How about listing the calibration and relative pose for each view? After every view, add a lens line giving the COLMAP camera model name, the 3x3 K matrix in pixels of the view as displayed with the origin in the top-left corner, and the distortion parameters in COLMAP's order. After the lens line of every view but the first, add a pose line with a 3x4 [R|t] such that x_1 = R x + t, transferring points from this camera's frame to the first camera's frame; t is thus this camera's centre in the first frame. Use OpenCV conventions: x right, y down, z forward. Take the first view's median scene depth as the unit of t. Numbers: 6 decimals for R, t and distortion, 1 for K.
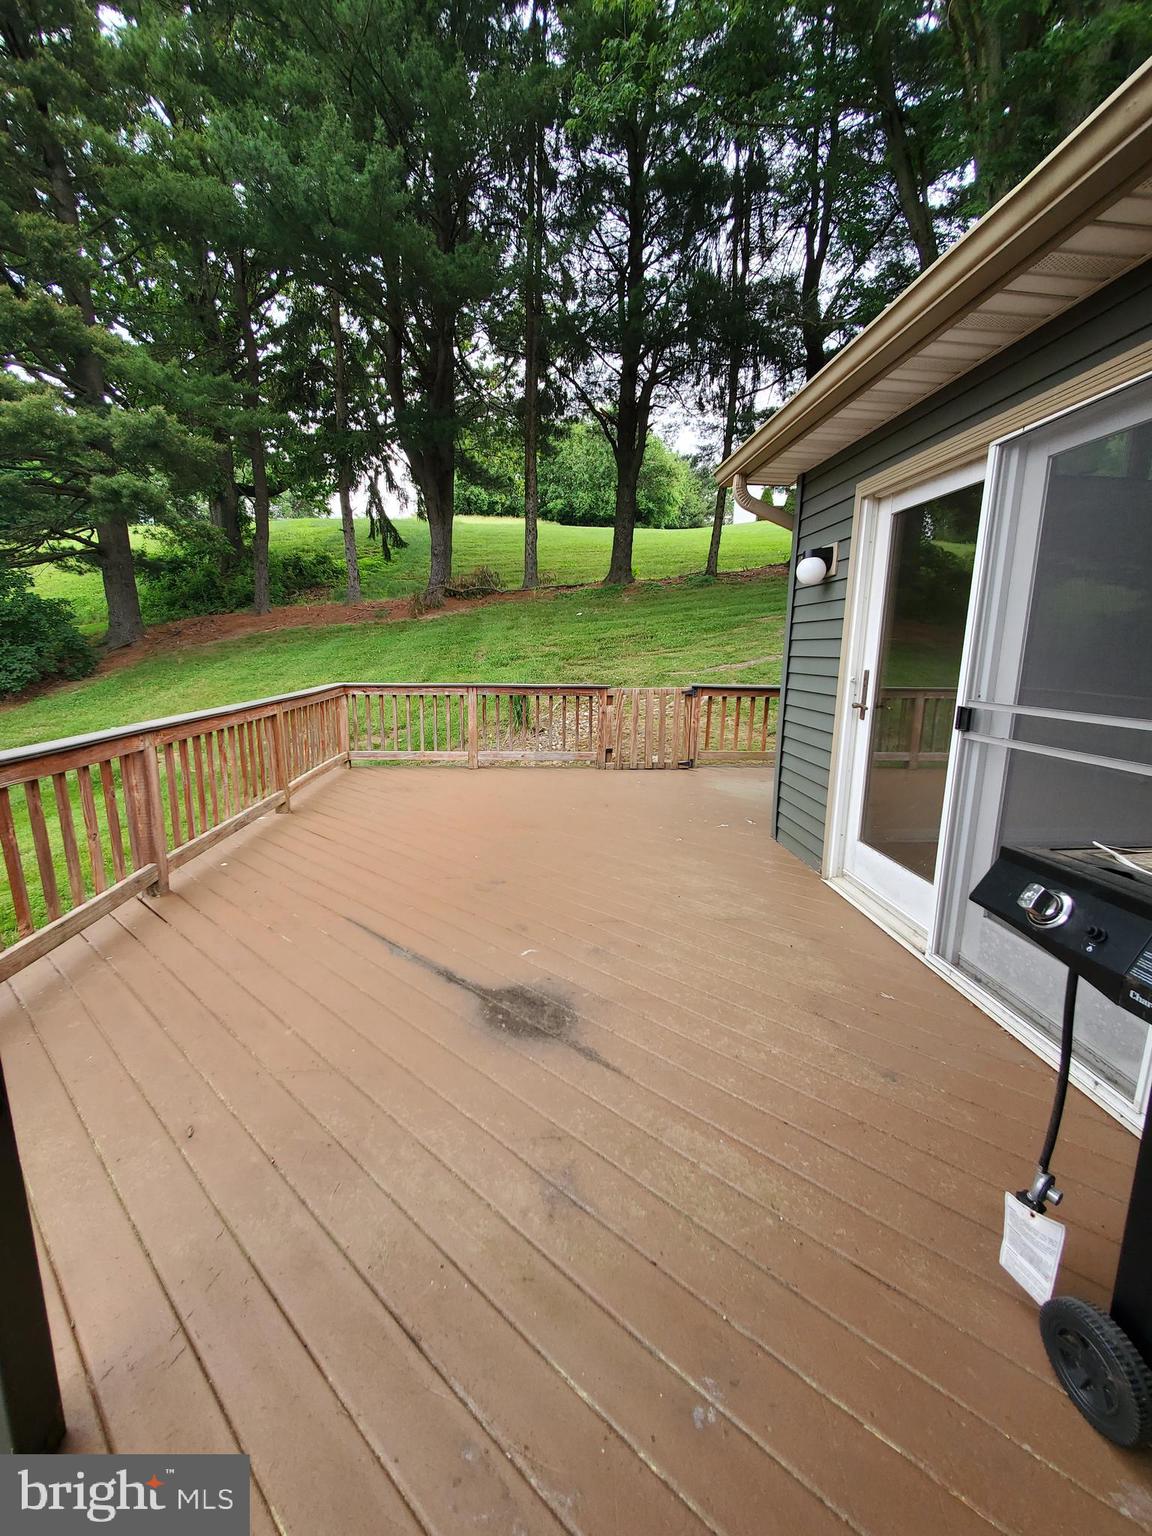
lens RADIAL K [[597.7, 0, 570.9], [0, 597.7, 750.8], [0, 0, 1]] dist [0.002574, 0.000029]
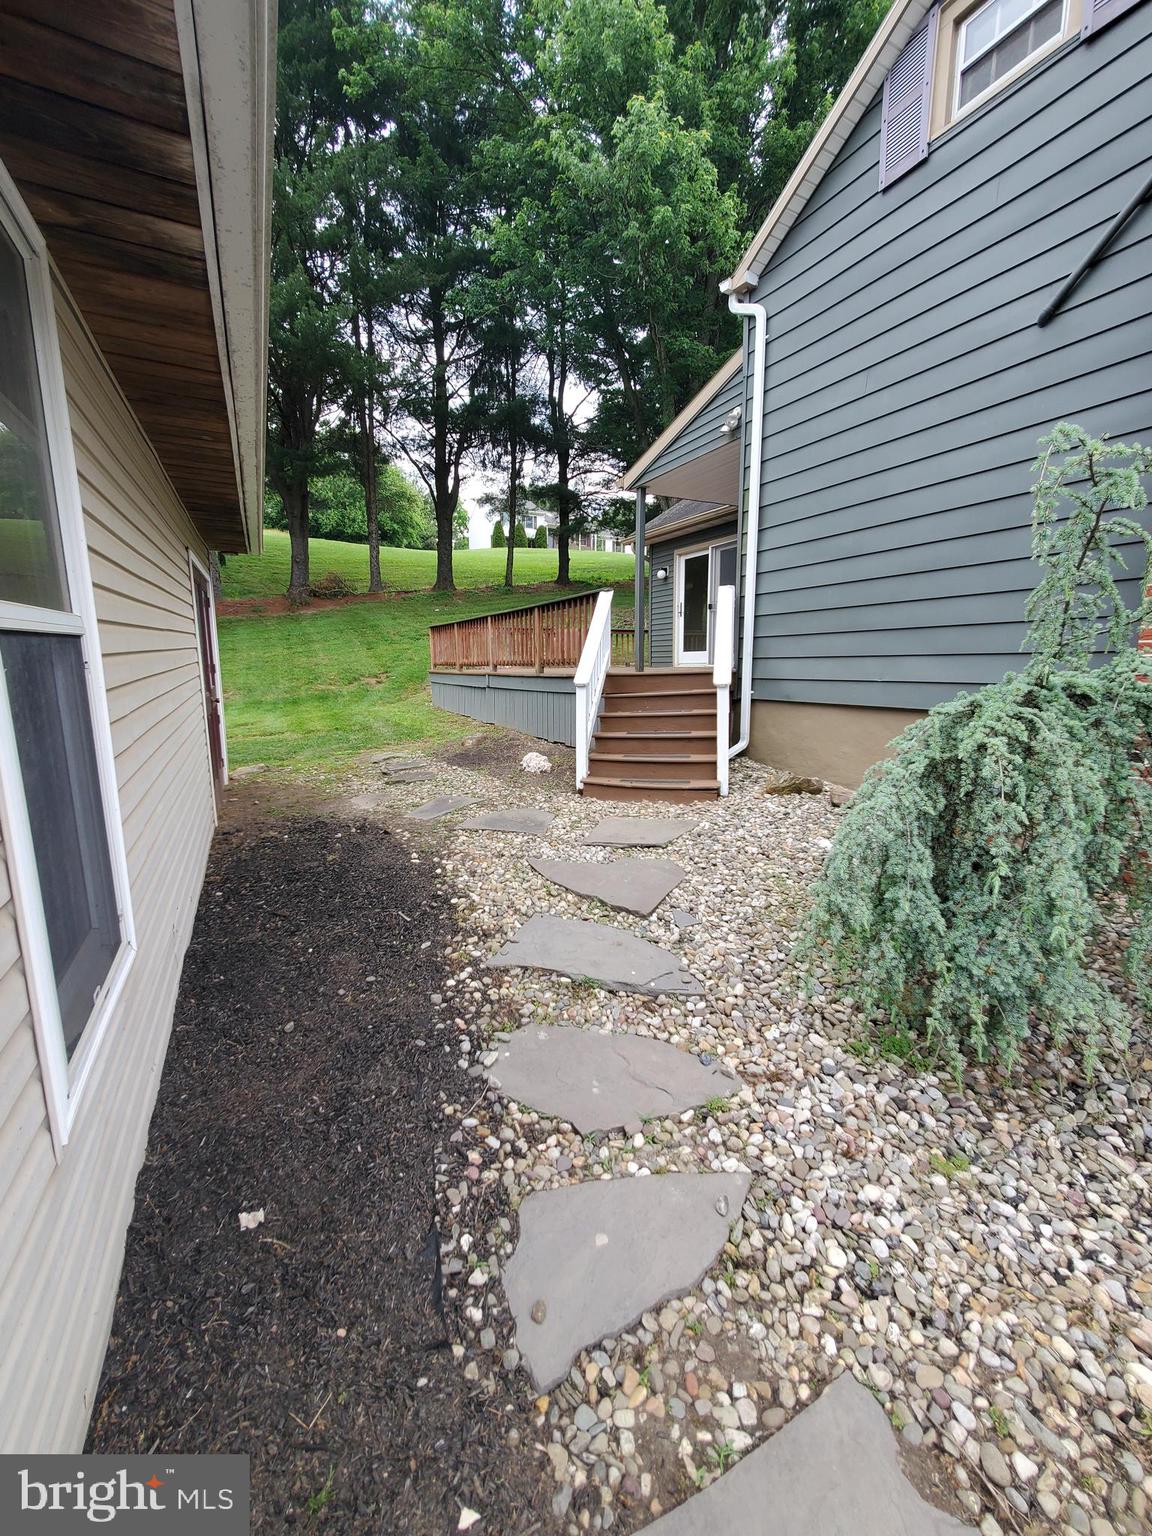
lens RADIAL K [[597.7, 0, 570.9], [0, 597.7, 750.8], [0, 0, 1]] dist [0.002574, 0.000029]
pose [[0.895297, -0.085249, 0.437236, -0.286769], [0.099098, 0.995038, -0.008910, 0.118317], [-0.434307, 0.051307, 0.899303, -0.311117]]
